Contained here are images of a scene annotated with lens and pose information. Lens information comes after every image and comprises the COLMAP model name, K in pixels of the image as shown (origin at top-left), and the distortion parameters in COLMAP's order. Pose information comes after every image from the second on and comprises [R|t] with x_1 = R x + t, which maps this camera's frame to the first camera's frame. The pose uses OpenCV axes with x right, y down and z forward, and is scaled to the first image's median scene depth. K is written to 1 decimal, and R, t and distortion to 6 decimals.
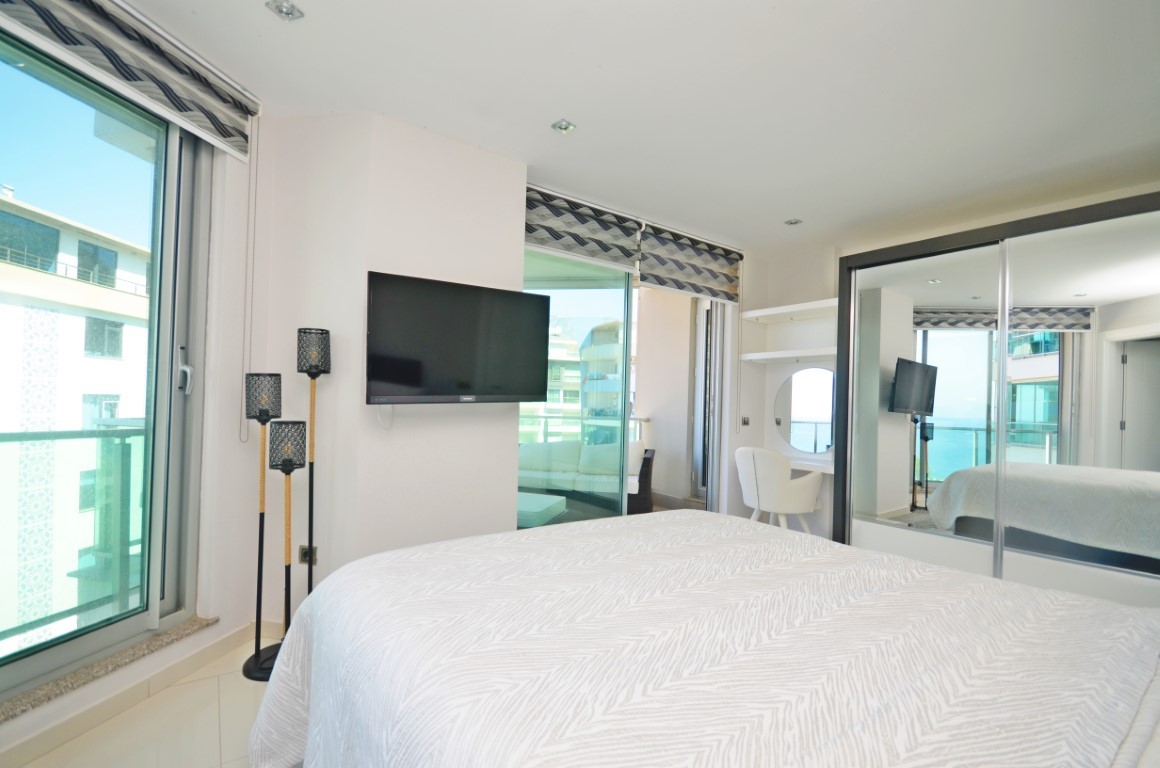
lens RADIAL K [[508.1, 0, 575.9], [0, 508.1, 396.4], [0, 0, 1]] dist [0.001279, -0.009027]
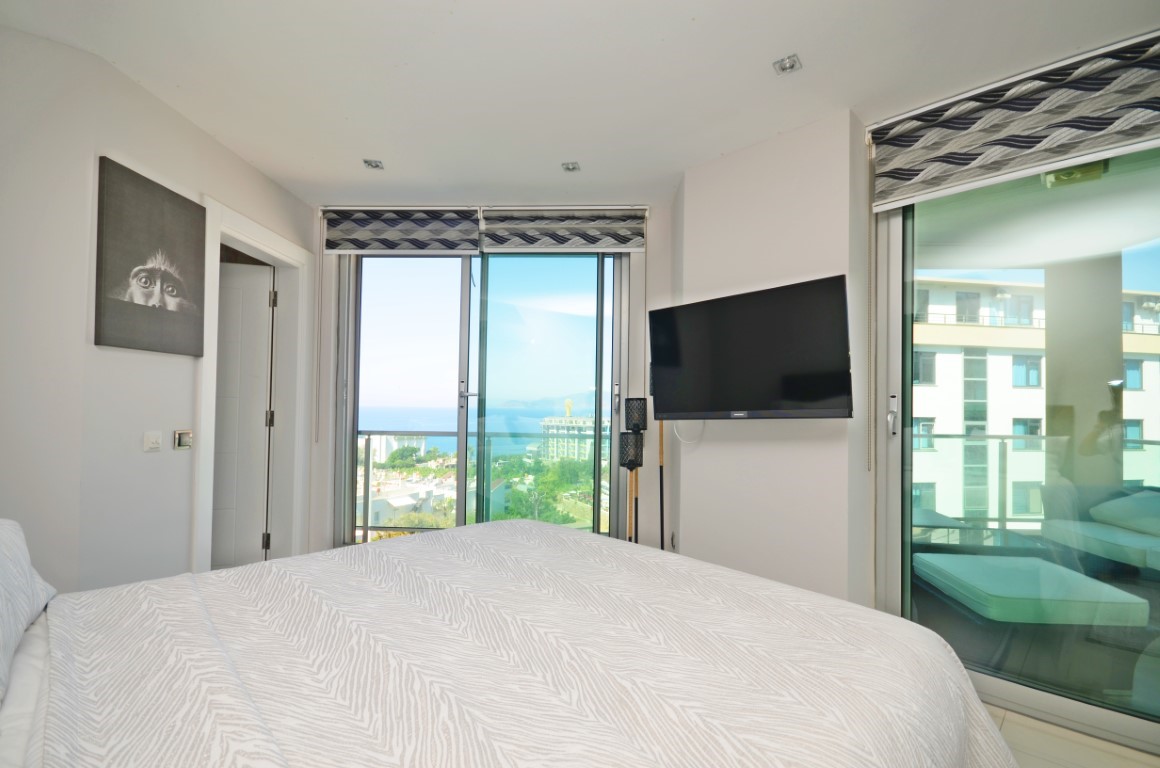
lens RADIAL K [[508.1, 0, 575.9], [0, 508.1, 396.4], [0, 0, 1]] dist [0.001279, -0.009027]
pose [[0.140696, -0.046291, -0.988970, 0.716125], [0.001154, 0.998913, -0.046592, 0.015334], [0.990052, 0.005414, 0.140597, 0.592688]]
